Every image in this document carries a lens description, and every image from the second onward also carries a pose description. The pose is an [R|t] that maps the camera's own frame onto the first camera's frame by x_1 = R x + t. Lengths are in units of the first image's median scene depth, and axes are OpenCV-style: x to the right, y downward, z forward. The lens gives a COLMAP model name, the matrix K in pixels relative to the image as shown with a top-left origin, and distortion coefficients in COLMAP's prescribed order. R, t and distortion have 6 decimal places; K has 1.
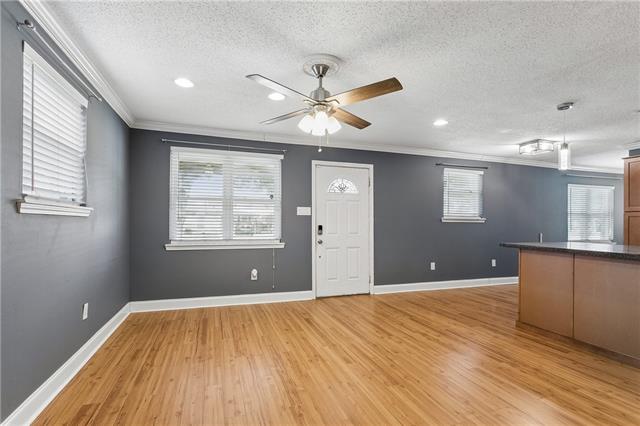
lens RADIAL K [[312.3, 0, 319.3], [0, 312.3, 220.0], [0, 0, 1]] dist [-0.000060, -0.000176]
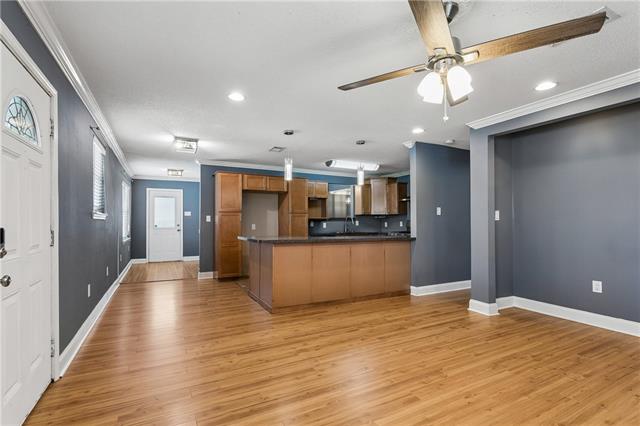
lens RADIAL K [[297.1, 0, 319.5], [0, 297.1, 219.4], [0, 0, 1]] dist [0.001710, -0.000056]
pose [[-0.152276, 0.005427, 0.988323, -0.556225], [-0.014250, 0.999869, -0.007686, 0.007671], [-0.988235, -0.015254, -0.152178, 1.226846]]
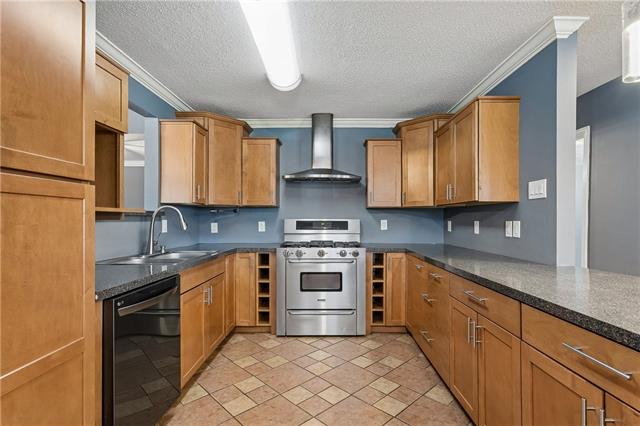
lens RADIAL K [[297.1, 0, 319.5], [0, 297.1, 219.4], [0, 0, 1]] dist [0.001710, -0.000056]
pose [[-0.946176, -0.006610, 0.323584, 1.338887], [-0.011299, 0.999857, -0.012616, -0.001059], [-0.323454, -0.015593, -0.946115, 1.247229]]
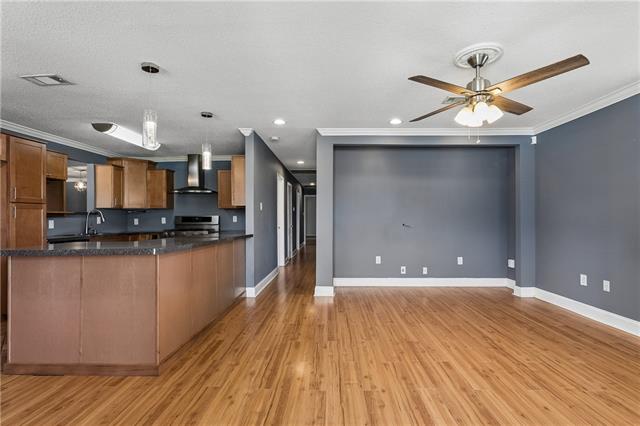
lens RADIAL K [[312.3, 0, 319.3], [0, 312.3, 220.0], [0, 0, 1]] dist [-0.000060, -0.000176]
pose [[-0.933219, -0.000775, 0.359307, 0.101718], [-0.002842, 0.999982, -0.005226, 0.021852], [-0.359297, -0.005898, -0.933205, 1.829273]]
